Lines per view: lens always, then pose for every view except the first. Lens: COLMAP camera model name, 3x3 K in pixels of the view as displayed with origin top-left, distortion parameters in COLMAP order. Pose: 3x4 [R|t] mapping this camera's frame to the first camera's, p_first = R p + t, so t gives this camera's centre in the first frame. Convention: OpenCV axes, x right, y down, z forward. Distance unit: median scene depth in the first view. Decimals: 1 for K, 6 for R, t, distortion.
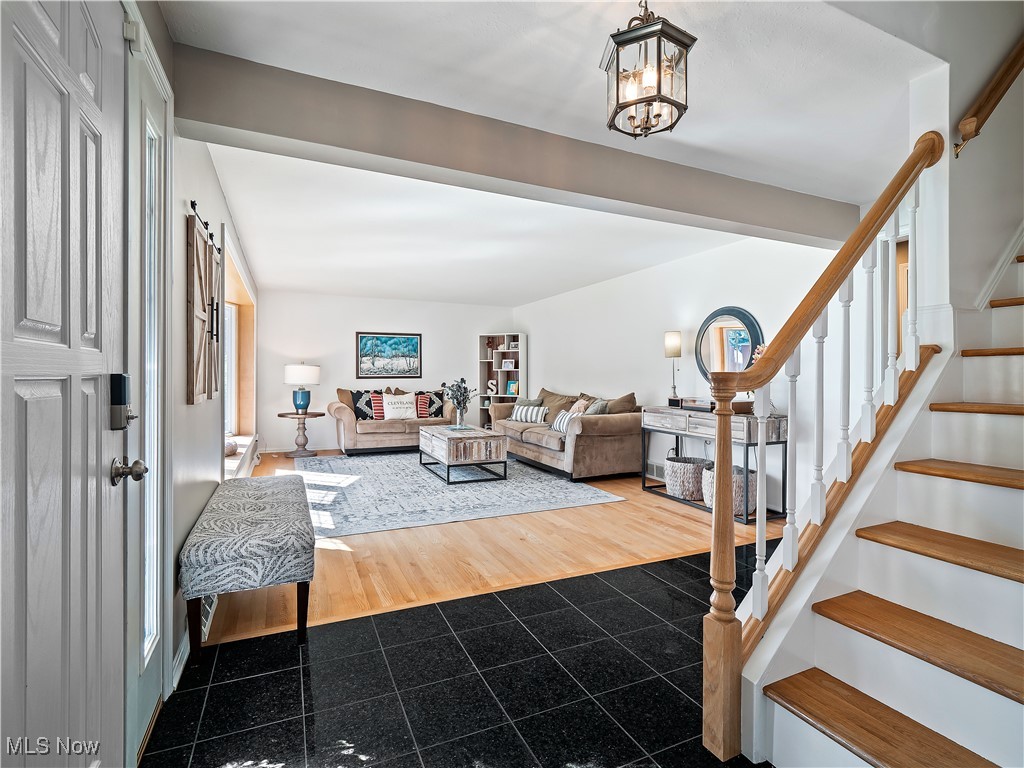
lens RADIAL K [[494.8, 0, 513.8], [0, 494.8, 380.9], [0, 0, 1]] dist [-0.000316, -0.000987]
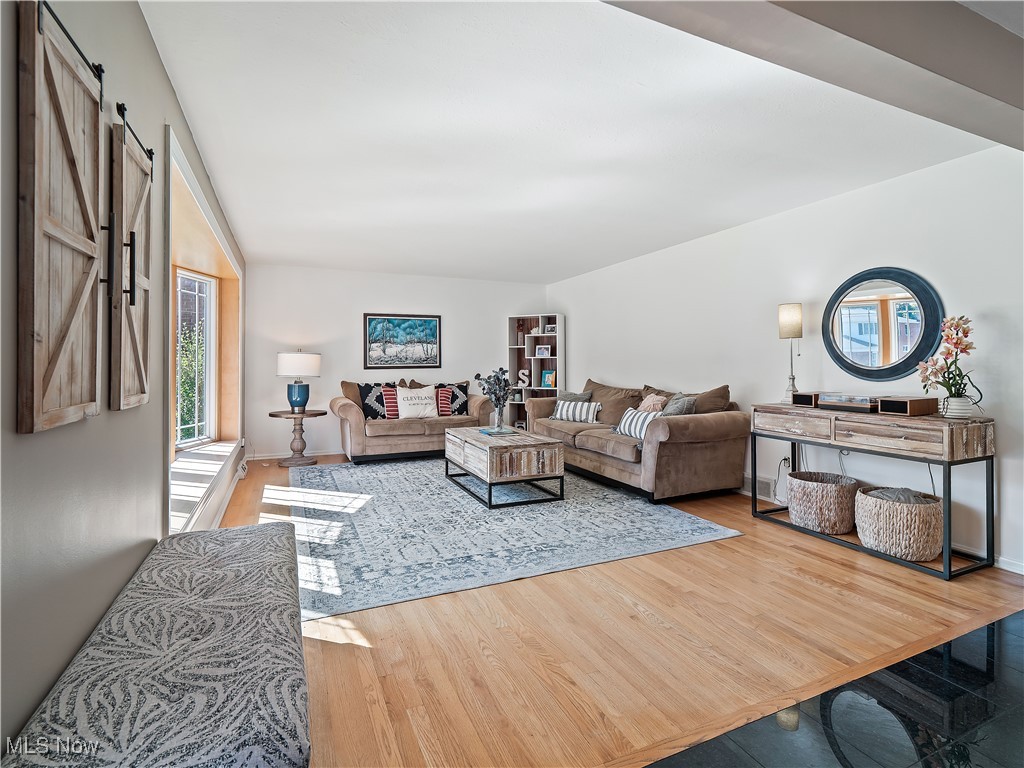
lens RADIAL K [[499.6, 0, 514.9], [0, 499.6, 360.5], [0, 0, 1]] dist [-0.002513, -0.001149]
pose [[0.999977, -0.006455, -0.002266, -0.088690], [0.006411, 0.999801, -0.018910, -0.002146], [0.002388, 0.018895, 0.999819, 0.225989]]
